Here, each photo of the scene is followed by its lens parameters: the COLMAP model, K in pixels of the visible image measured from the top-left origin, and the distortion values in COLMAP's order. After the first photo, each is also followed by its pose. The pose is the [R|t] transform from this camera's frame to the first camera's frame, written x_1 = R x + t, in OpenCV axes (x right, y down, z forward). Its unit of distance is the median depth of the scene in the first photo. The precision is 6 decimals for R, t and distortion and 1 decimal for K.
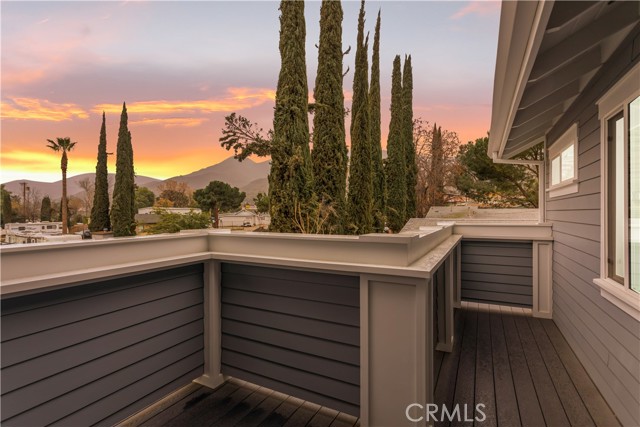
lens RADIAL K [[309.9, 0, 318.2], [0, 309.9, 214.6], [0, 0, 1]] dist [0.001837, -0.000031]
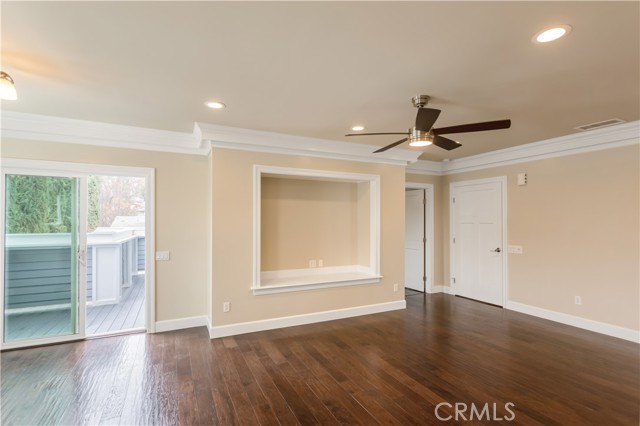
lens RADIAL K [[309.9, 0, 322.6], [0, 309.9, 217.6], [0, 0, 1]] dist [0.001837, -0.000031]
pose [[0.591242, 0.011973, 0.806405, -0.078284], [0.004406, 0.999827, -0.018076, -0.000031], [-0.806482, 0.014240, 0.591087, -0.202670]]
